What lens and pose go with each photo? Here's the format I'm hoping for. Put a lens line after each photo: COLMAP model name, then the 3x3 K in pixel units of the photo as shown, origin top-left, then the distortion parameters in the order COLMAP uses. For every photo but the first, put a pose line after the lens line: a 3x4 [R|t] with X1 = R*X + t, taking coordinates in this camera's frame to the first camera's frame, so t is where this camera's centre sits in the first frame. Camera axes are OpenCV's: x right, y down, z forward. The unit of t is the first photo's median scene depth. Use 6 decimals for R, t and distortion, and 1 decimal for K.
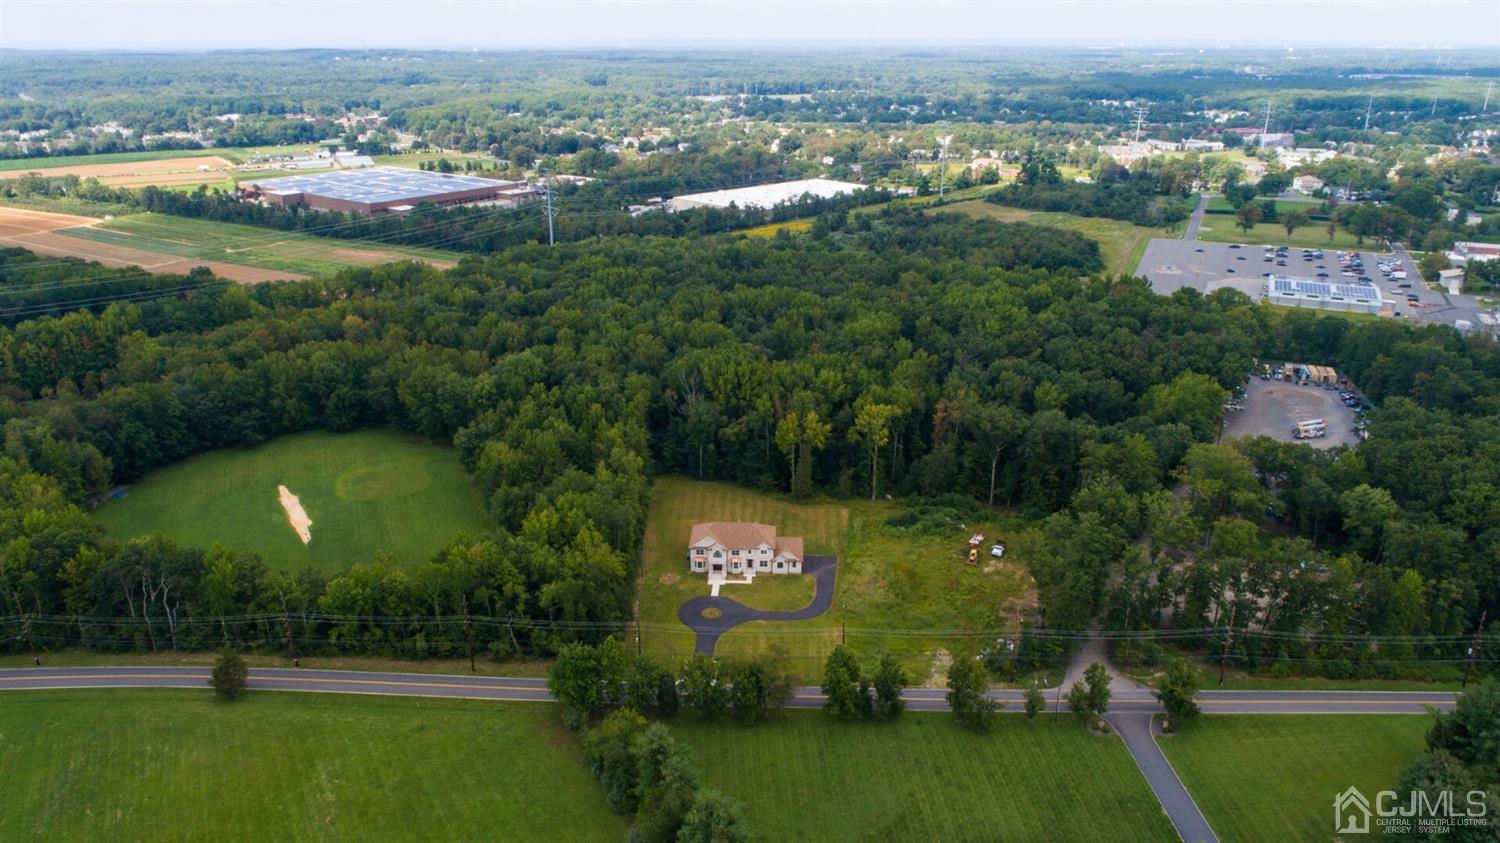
lens RADIAL K [[1005.4, 0, 752.2], [0, 1005.4, 426.6], [0, 0, 1]] dist [-0.014108, 0.007776]
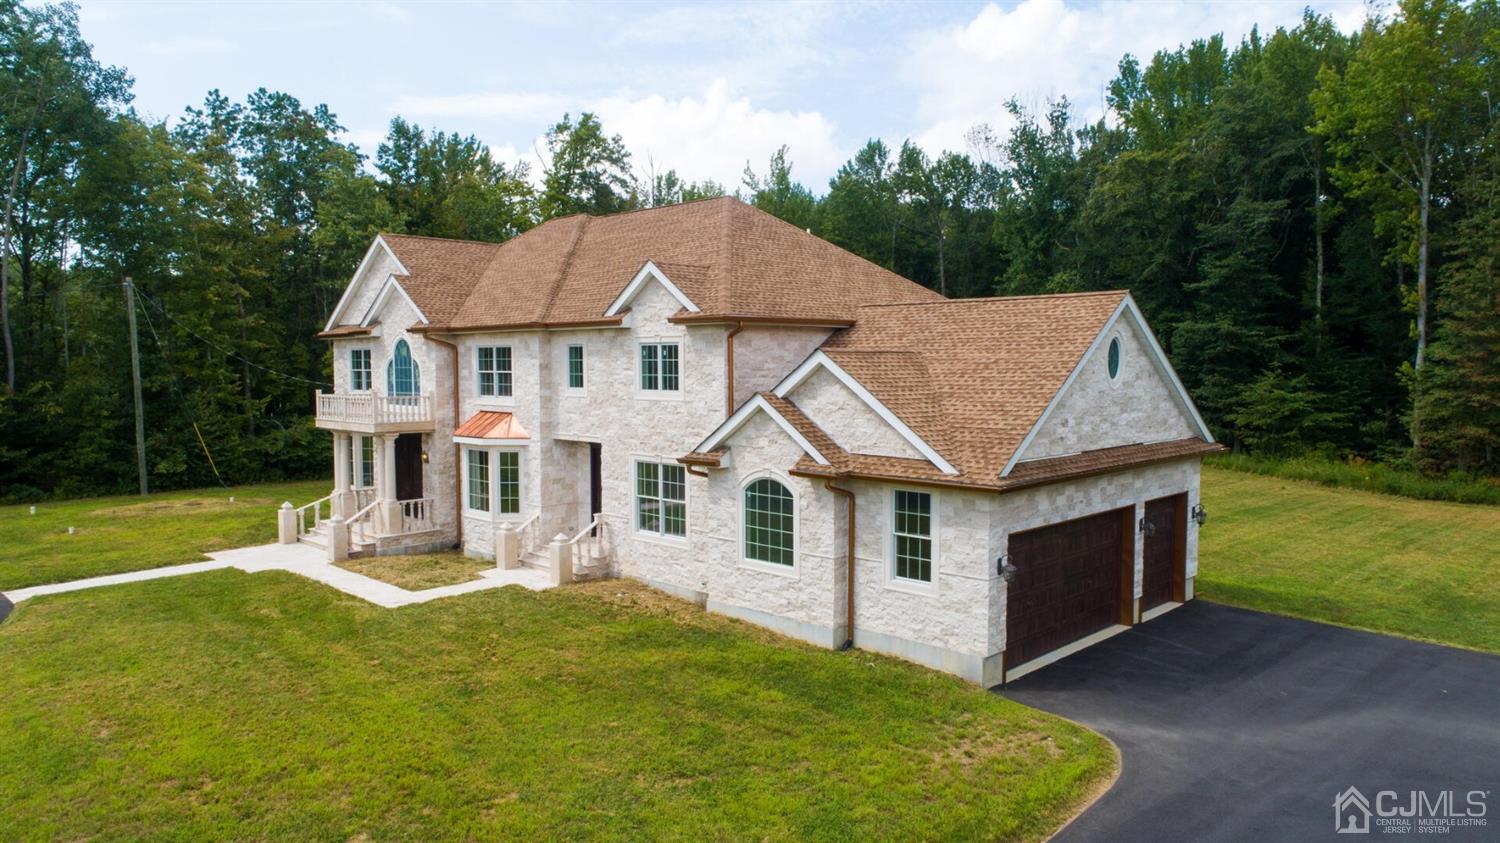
lens RADIAL K [[1005.4, 0, 748.1], [0, 1005.4, 417.5], [0, 0, 1]] dist [-0.014108, 0.007776]
pose [[0.737256, 0.040194, -0.674417, 0.085206], [-0.236758, 0.950299, -0.202183, 0.147007], [0.632771, 0.308734, 0.710129, 0.931089]]
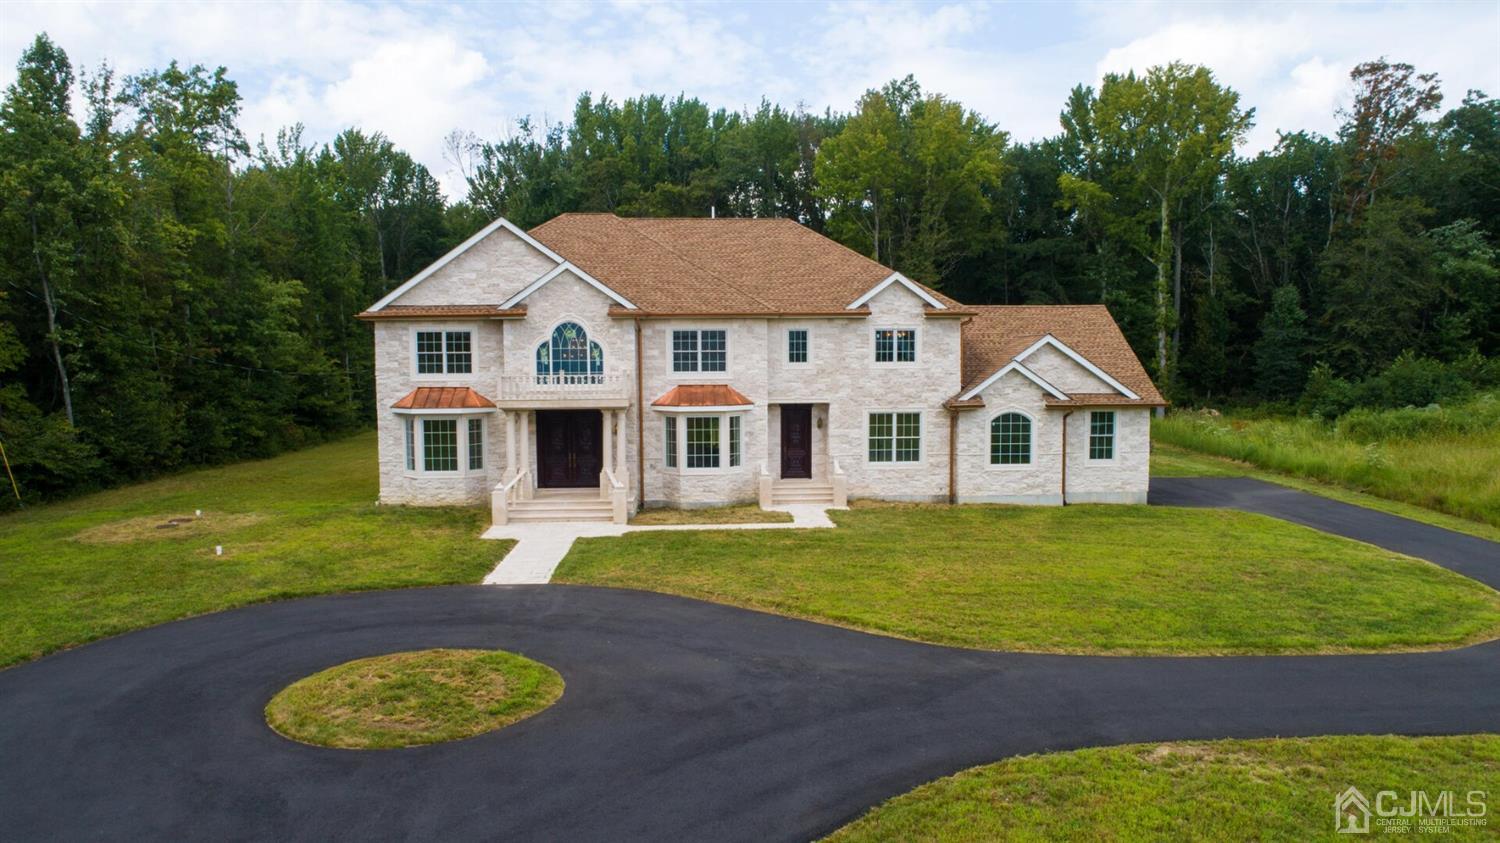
lens RADIAL K [[1005.4, 0, 751.5], [0, 1005.4, 422.2], [0, 0, 1]] dist [-0.014108, 0.007776]
pose [[0.996310, -0.008729, 0.085385, -0.021404], [0.032686, 0.958440, -0.283415, 0.174667], [-0.079363, 0.285160, 0.955189, 0.862356]]
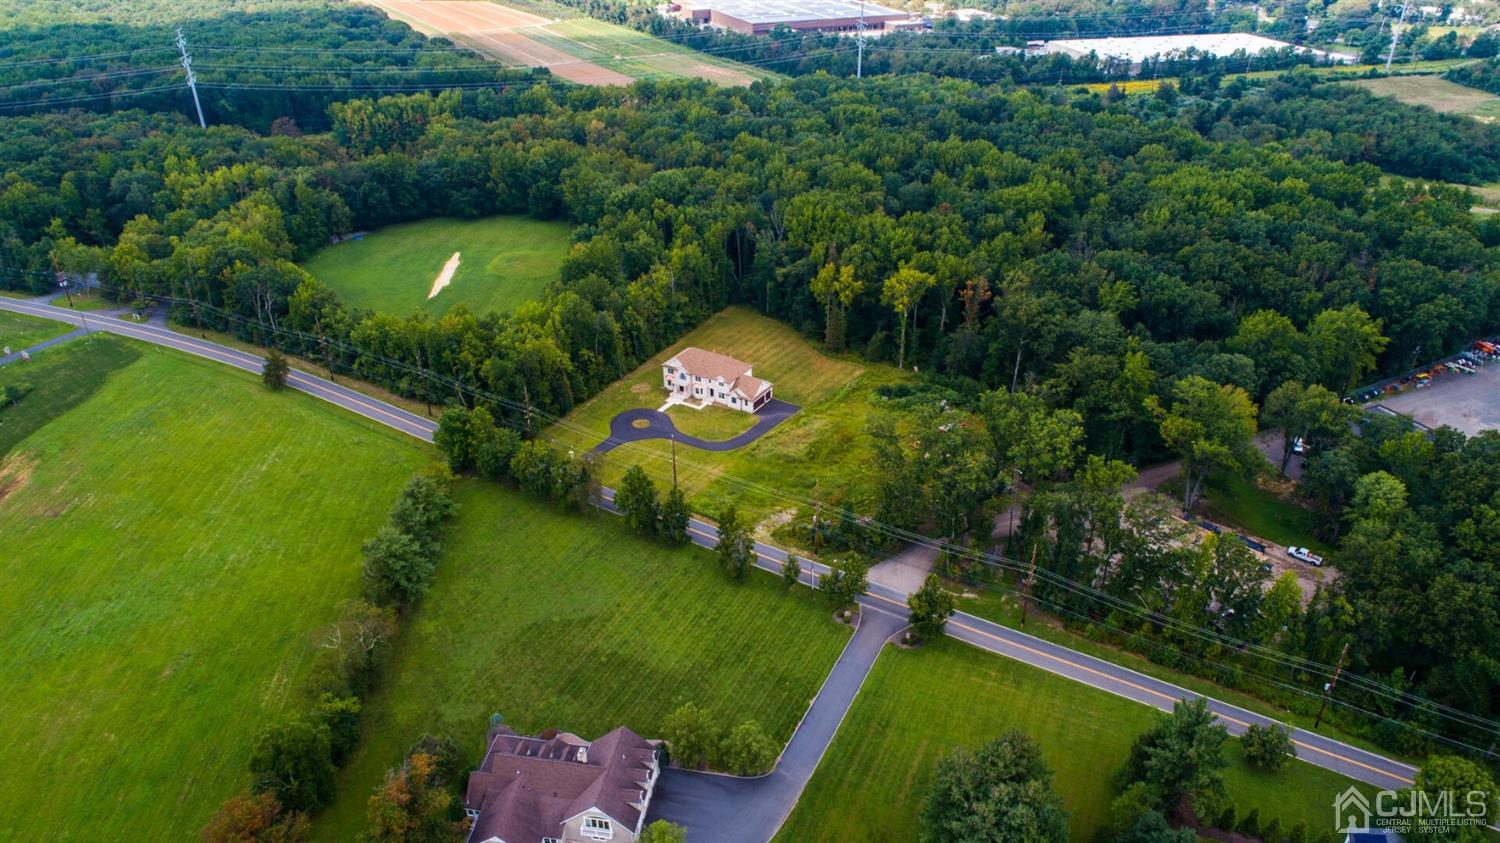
lens RADIAL K [[1005.4, 0, 755.3], [0, 1005.4, 414.8], [0, 0, 1]] dist [-0.014108, 0.007776]
pose [[0.873433, 0.237160, -0.425288, 0.493110], [-0.175483, 0.967998, 0.179403, -0.038479], [0.454225, -0.082066, 0.887099, 0.082952]]
